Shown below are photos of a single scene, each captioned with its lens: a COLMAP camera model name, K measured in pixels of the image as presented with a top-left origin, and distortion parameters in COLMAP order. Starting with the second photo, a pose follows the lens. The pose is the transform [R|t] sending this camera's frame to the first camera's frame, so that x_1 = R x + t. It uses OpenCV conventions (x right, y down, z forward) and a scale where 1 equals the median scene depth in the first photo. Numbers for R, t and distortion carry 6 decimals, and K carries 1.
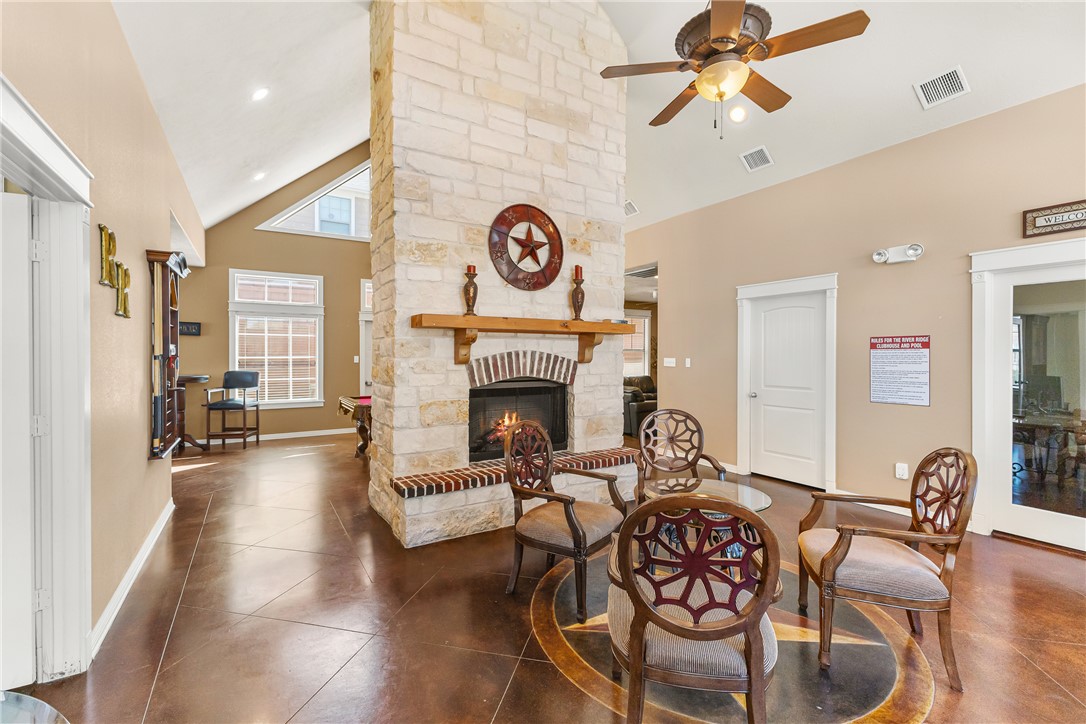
lens RADIAL K [[469.6, 0, 543.0], [0, 469.6, 362.0], [0, 0, 1]] dist [0.024607, -0.000021]
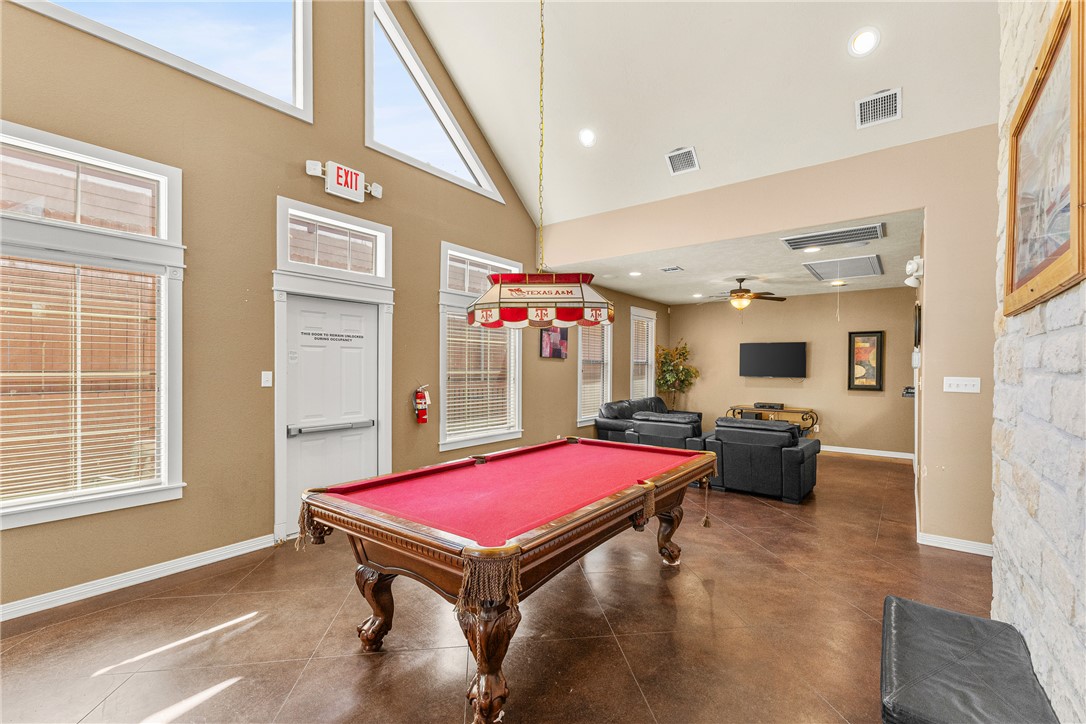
lens RADIAL K [[472.5, 0, 550.1], [0, 472.5, 372.0], [0, 0, 1]] dist [0.010796, -0.000274]
pose [[0.932250, -0.000243, 0.361815, -0.317658], [0.002384, 0.999982, -0.005469, -0.009117], [-0.361807, 0.005961, 0.932234, 0.507816]]
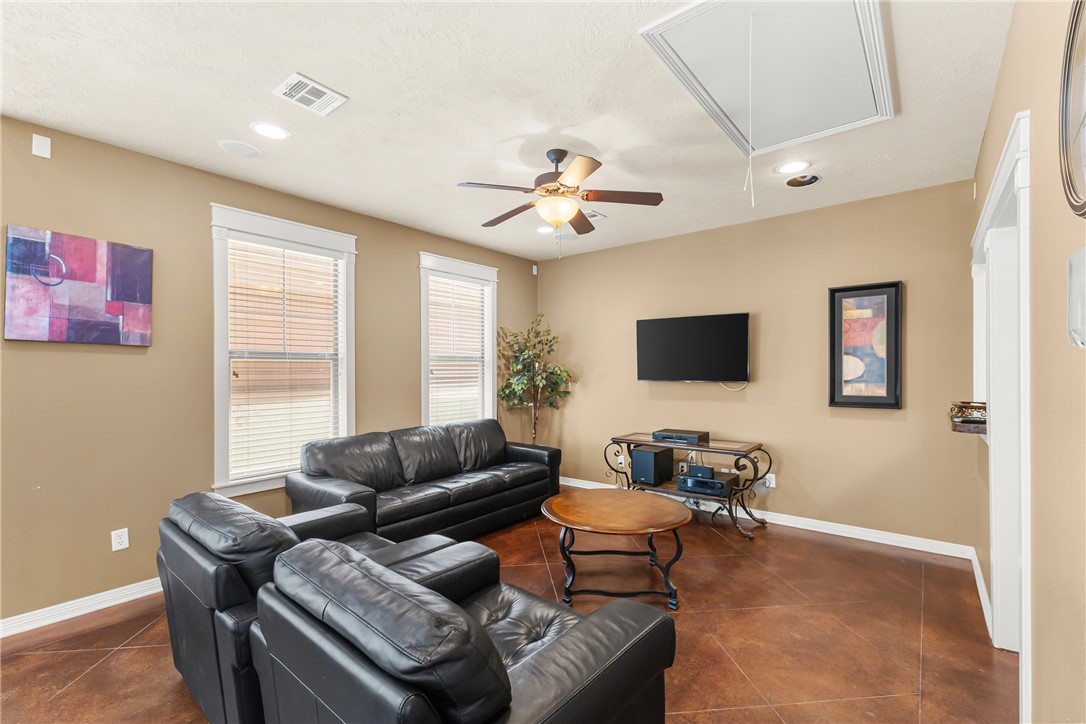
lens RADIAL K [[472.5, 0, 550.1], [0, 472.5, 372.0], [0, 0, 1]] dist [0.010796, -0.000274]
pose [[0.940091, -0.009877, 0.340779, 0.168599], [0.014547, 0.999832, -0.011152, -0.009397], [-0.340612, 0.015441, 0.940077, 0.834568]]
